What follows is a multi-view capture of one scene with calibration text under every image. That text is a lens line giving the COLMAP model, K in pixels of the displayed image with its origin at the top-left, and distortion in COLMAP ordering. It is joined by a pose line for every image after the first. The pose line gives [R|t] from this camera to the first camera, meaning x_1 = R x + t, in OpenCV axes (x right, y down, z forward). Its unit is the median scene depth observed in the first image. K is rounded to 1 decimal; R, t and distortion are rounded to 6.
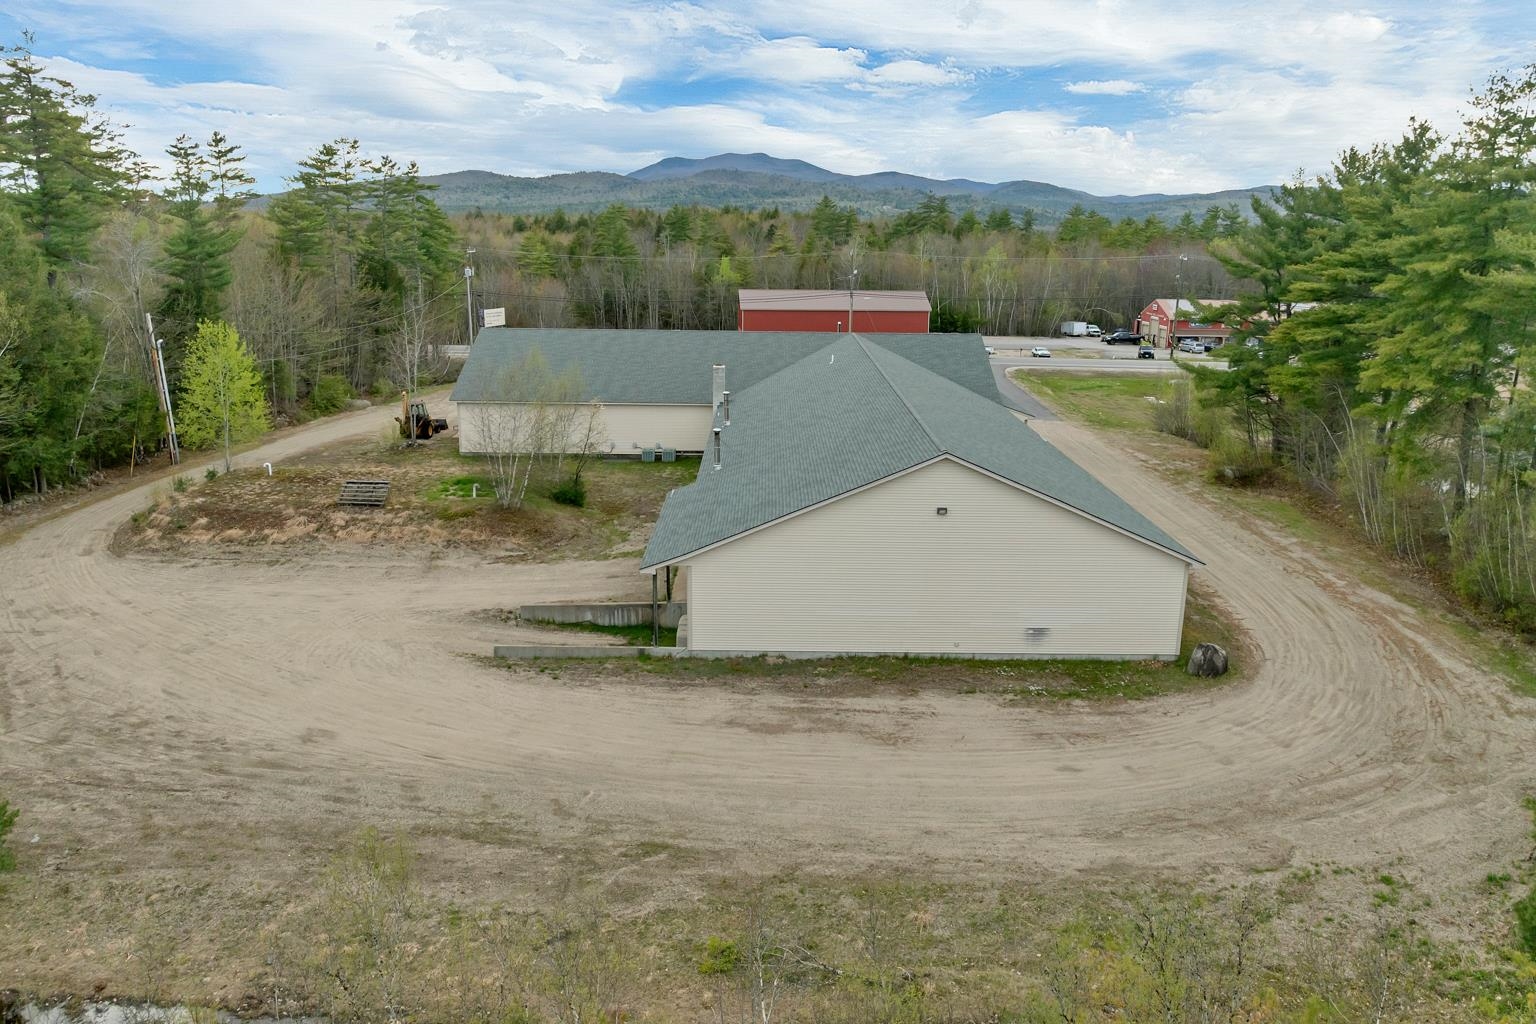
lens RADIAL K [[1117.0, 0, 776.3], [0, 1117.0, 519.1], [0, 0, 1]] dist [-0.037578, 0.000771]
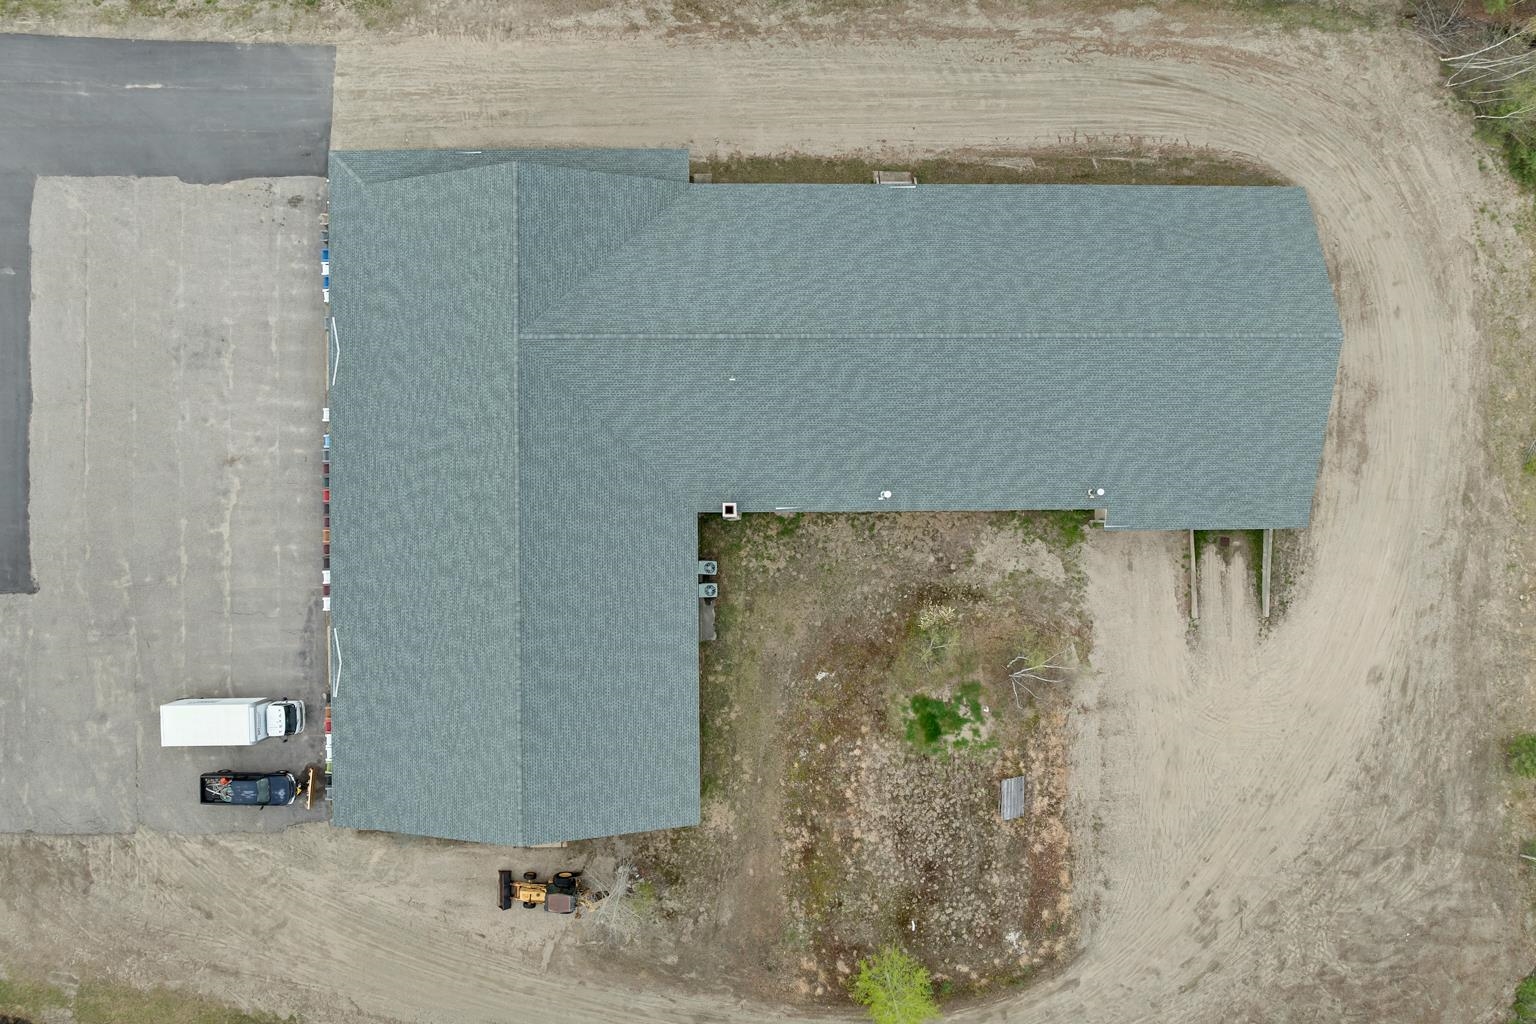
lens RADIAL K [[1141.4, 0, 784.4], [0, 1141.4, 540.9], [0, 0, 1]] dist [-0.063117, 0.009031]
pose [[0.004186, -0.999610, -0.027606, -0.074541], [0.221453, -0.025994, 0.974824, -1.290953], [-0.975162, -0.010194, 0.221258, 1.015802]]
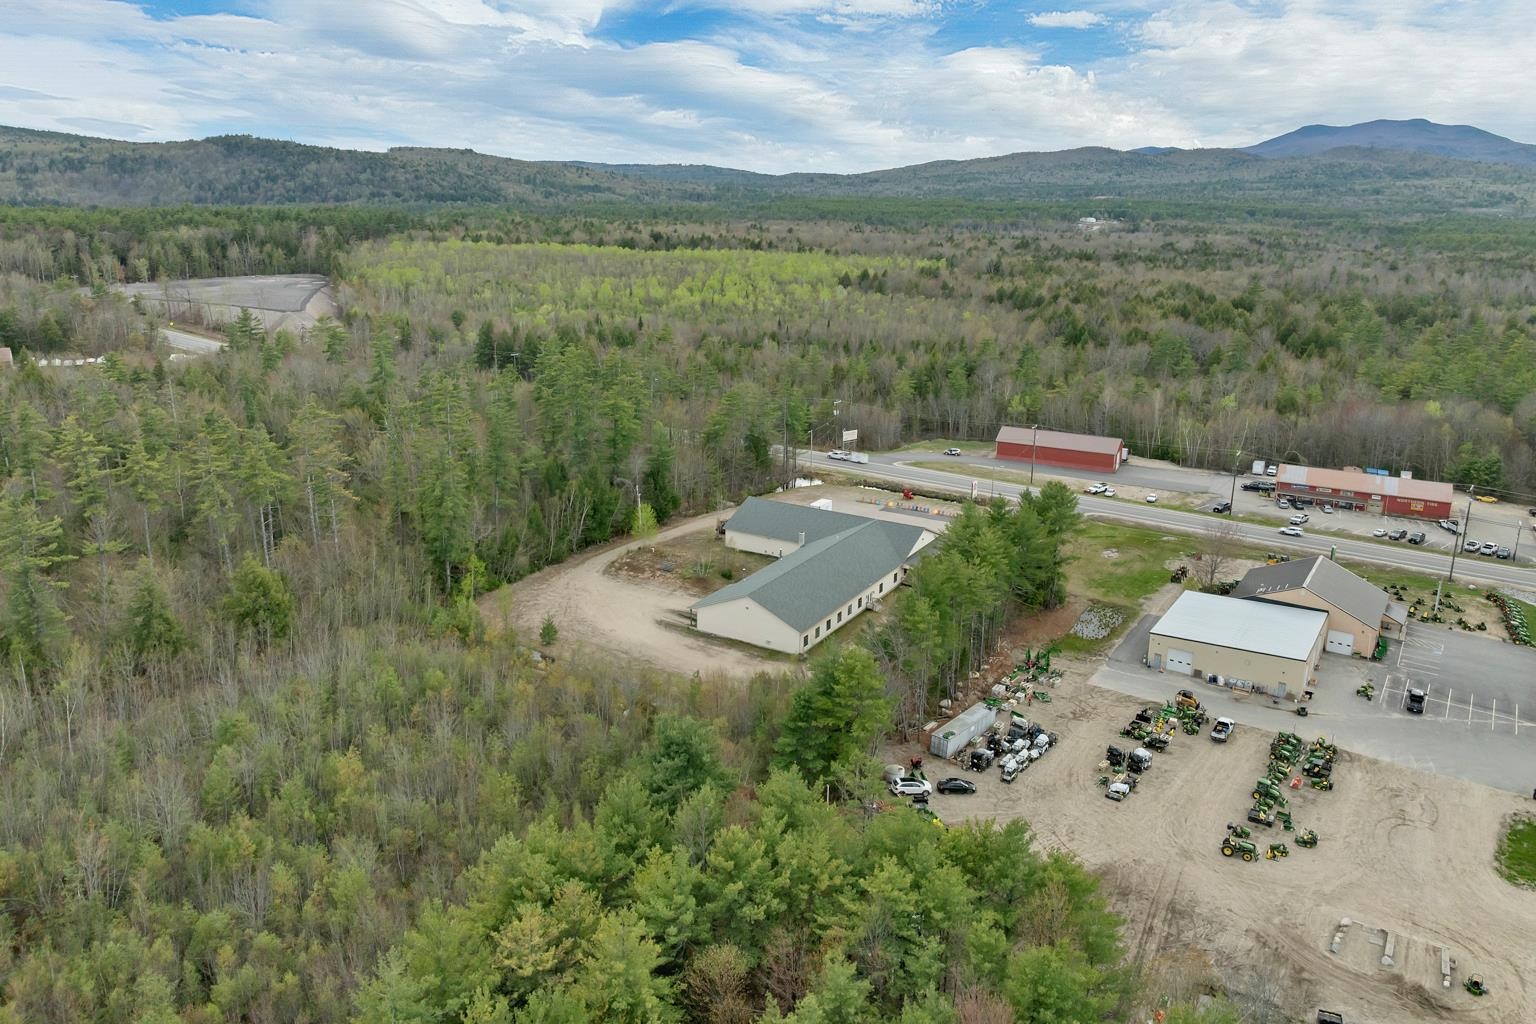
lens RADIAL K [[1103.4, 0, 769.5], [0, 1103.4, 514.1], [0, 0, 1]] dist [-0.034497, 0.002390]
pose [[0.856424, 0.147957, -0.494617, 1.622704], [-0.131253, 0.988974, 0.068573, -0.476689], [0.499309, 0.006192, 0.866402, -1.866548]]
